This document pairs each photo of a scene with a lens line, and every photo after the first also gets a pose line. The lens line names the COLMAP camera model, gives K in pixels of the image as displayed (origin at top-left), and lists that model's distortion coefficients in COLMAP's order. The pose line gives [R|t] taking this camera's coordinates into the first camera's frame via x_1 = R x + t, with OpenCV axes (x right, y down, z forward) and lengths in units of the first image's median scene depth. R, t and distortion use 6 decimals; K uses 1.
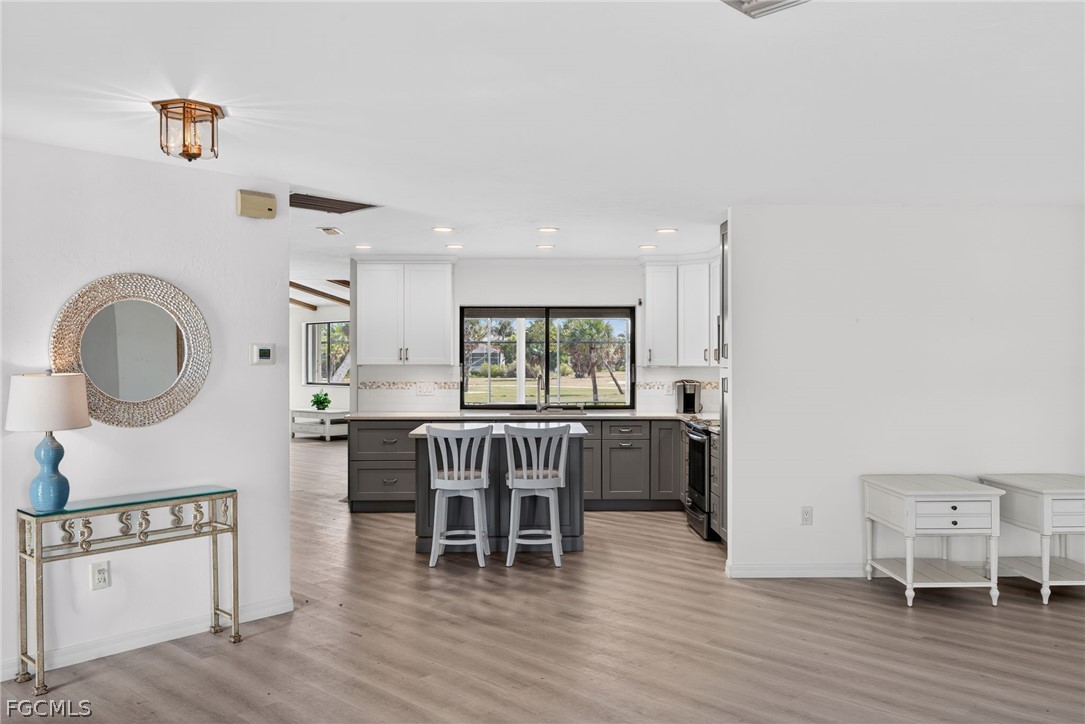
lens RADIAL K [[867.0, 0, 539.4], [0, 867.0, 361.5], [0, 0, 1]] dist [-0.003834, 0.000226]
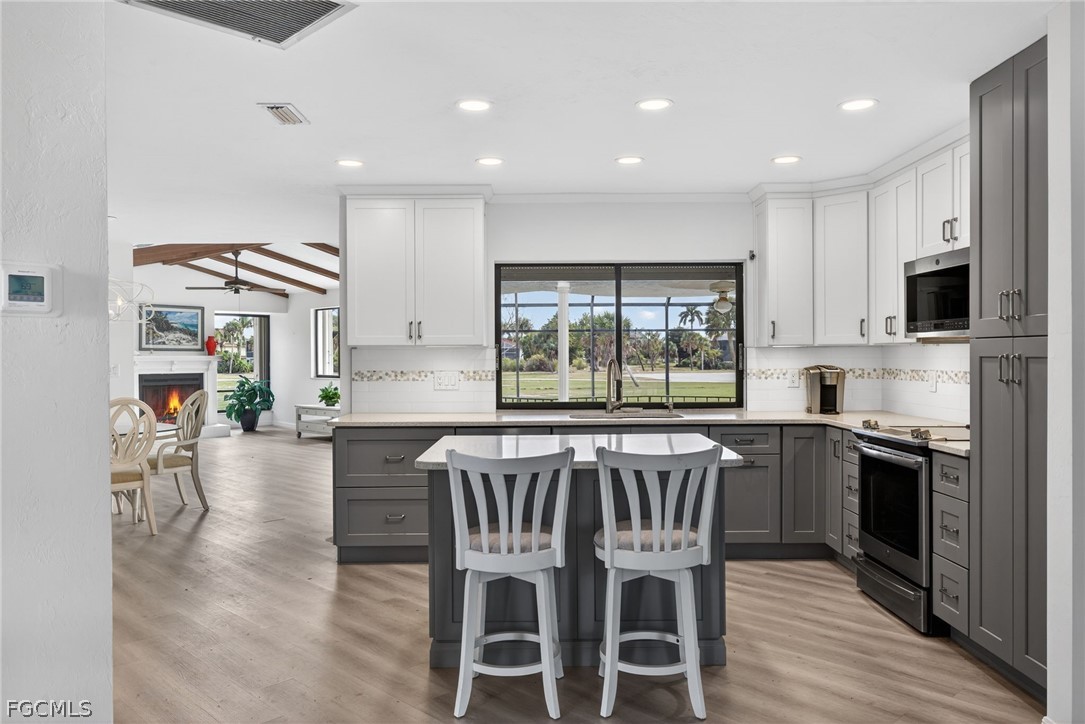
lens RADIAL K [[788.4, 0, 542.5], [0, 788.4, 362.0], [0, 0, 1]] dist [0.010124, 0.004601]
pose [[0.999893, -0.005636, -0.013475, -0.045372], [0.005717, 0.999966, 0.005998, 0.013198], [0.013440, -0.006074, 0.999891, 0.361702]]
